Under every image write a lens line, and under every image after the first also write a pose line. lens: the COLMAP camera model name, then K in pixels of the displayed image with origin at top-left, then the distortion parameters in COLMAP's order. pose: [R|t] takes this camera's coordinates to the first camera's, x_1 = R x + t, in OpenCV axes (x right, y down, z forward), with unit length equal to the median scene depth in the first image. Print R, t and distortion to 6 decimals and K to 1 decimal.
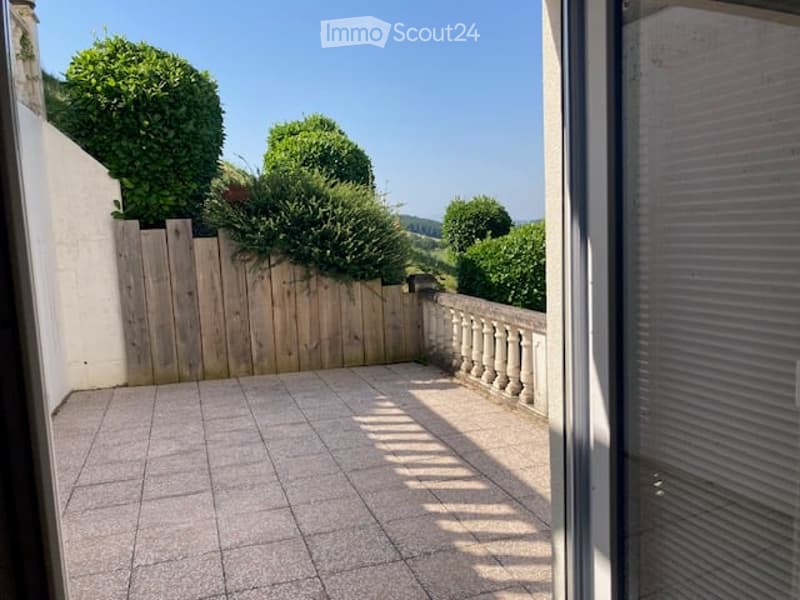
lens RADIAL K [[666.5, 0, 394.7], [0, 666.5, 302.7], [0, 0, 1]] dist [0.042239, -0.020553]
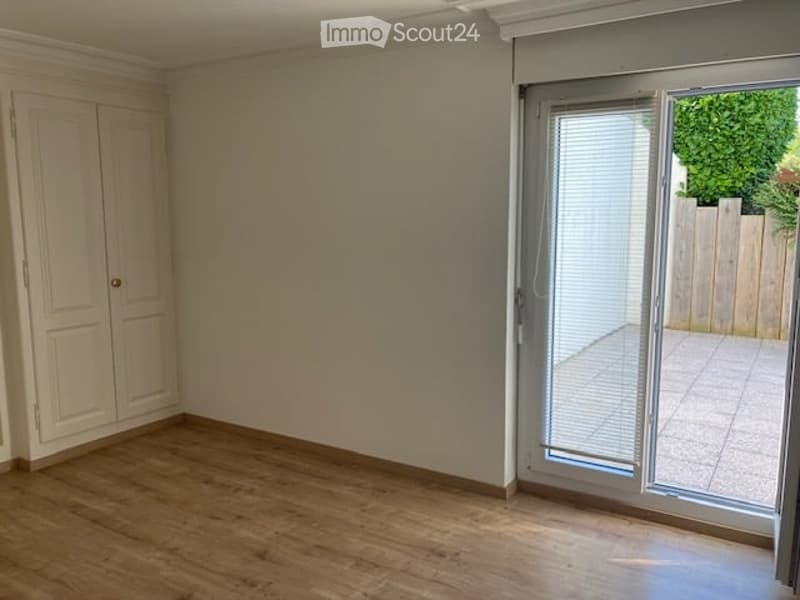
lens RADIAL K [[666.5, 0, 397.7], [0, 666.5, 300.1], [0, 0, 1]] dist [0.042239, -0.020553]
pose [[0.652348, 0.144783, -0.743962, 0.211883], [-0.112958, 0.989194, 0.093460, 0.009944], [0.749455, 0.023068, 0.661654, -0.241380]]
